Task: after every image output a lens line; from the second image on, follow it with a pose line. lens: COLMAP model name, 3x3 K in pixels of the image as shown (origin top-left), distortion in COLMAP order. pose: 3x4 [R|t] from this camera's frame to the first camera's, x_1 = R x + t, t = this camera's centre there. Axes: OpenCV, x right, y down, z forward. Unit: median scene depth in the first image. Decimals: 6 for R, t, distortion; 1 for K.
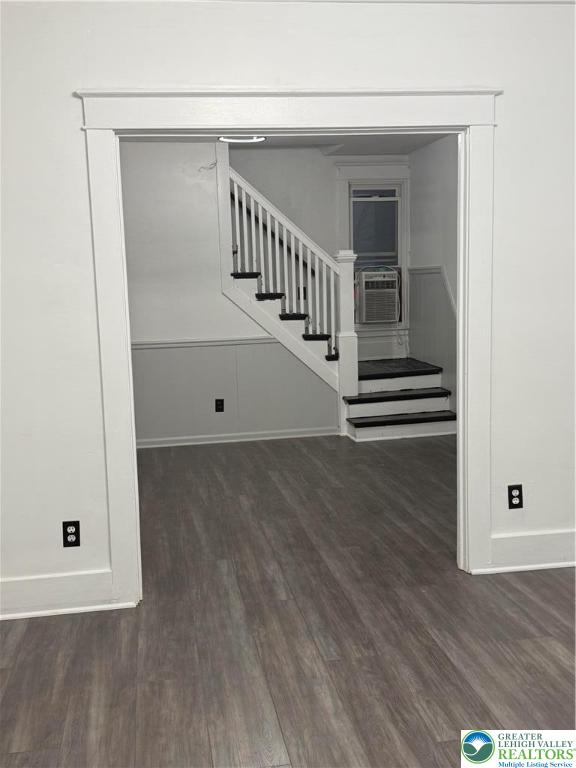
lens RADIAL K [[802.4, 0, 288.0], [0, 802.4, 384.0], [0, 0, 1]] dist [0.057388, -0.019561]
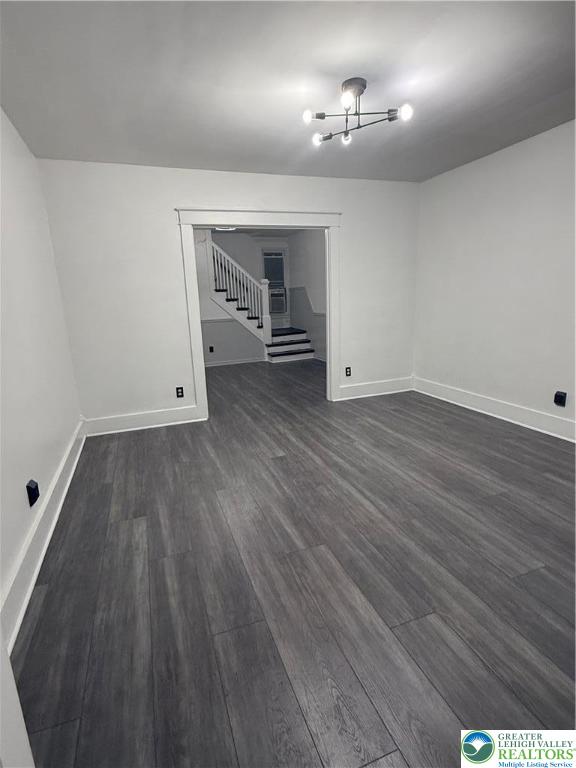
lens RADIAL K [[392.5, 0, 288.0], [0, 392.5, 384.0], [0, 0, 1]] dist [0.001996, 0.000170]
pose [[0.980371, -0.051406, 0.190341, -0.091085], [0.035524, 0.995668, 0.085929, 0.036715], [-0.193934, -0.077480, 0.977950, -0.126917]]
